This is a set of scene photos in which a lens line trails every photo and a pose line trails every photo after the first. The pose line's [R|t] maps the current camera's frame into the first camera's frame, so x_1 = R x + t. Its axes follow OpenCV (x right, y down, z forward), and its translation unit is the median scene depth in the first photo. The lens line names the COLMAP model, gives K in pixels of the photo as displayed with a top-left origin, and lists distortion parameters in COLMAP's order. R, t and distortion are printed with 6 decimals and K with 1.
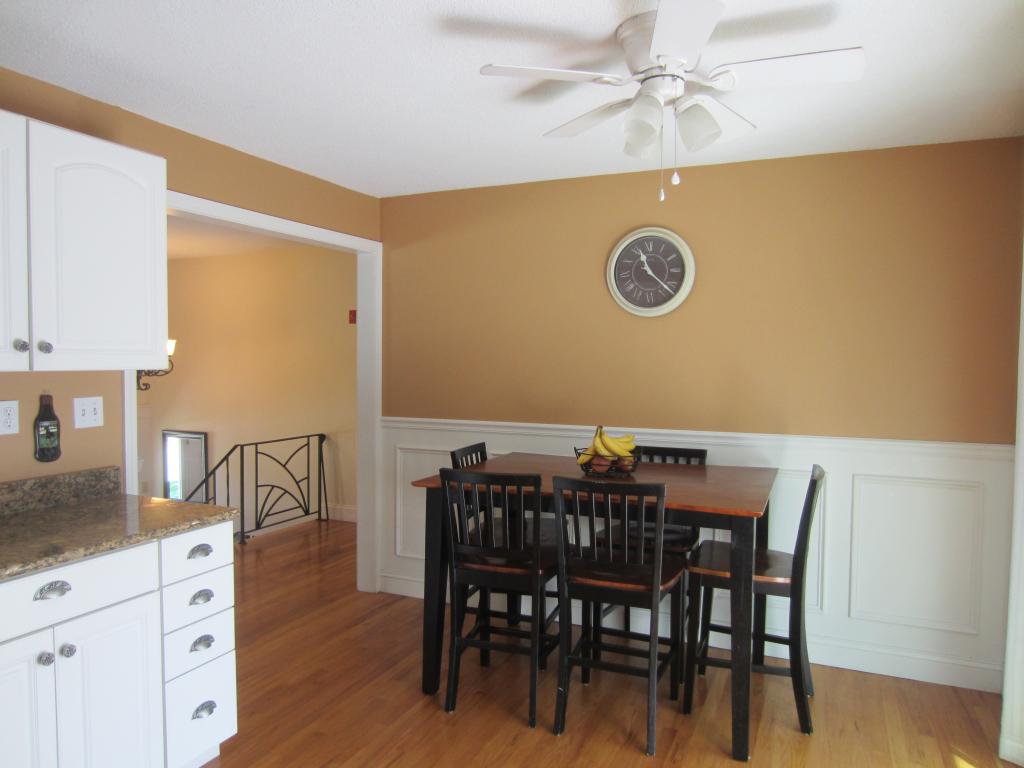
lens RADIAL K [[726.2, 0, 512.0], [0, 726.2, 384.0], [0, 0, 1]] dist [-0.004200, -0.000494]
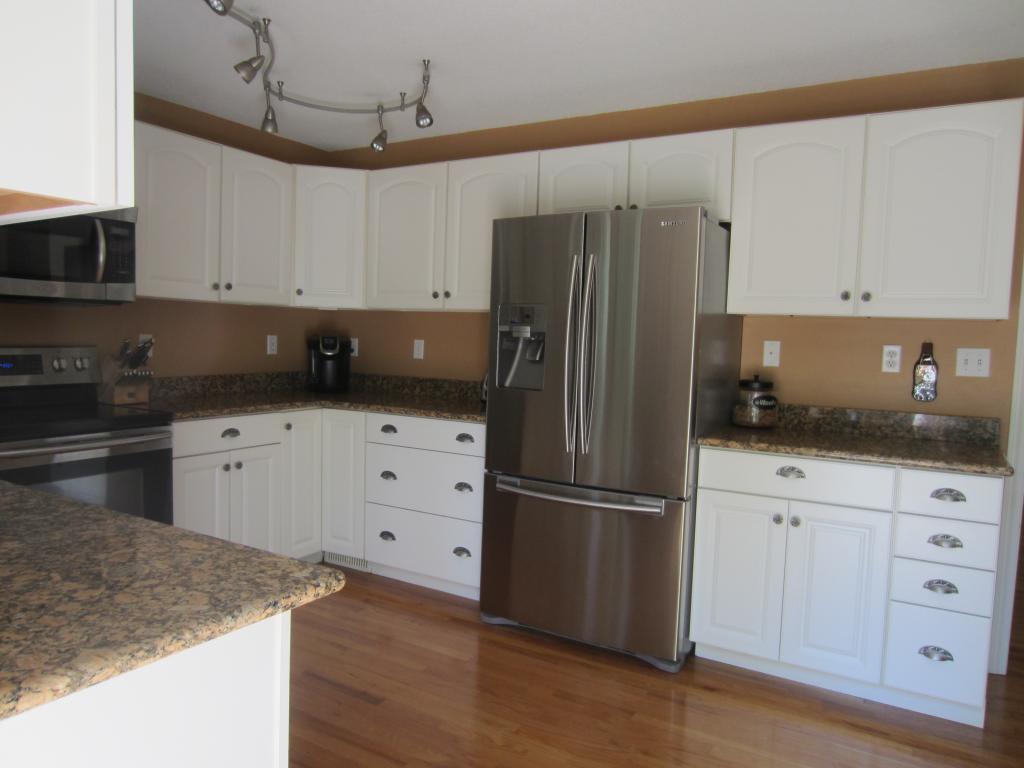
lens RADIAL K [[726.2, 0, 512.0], [0, 726.2, 384.0], [0, 0, 1]] dist [-0.004200, -0.000494]
pose [[-0.107218, 0.054909, -0.992718, 0.607990], [-0.072919, 0.995350, 0.062931, 0.058584], [0.991558, 0.079135, -0.102716, 0.491190]]
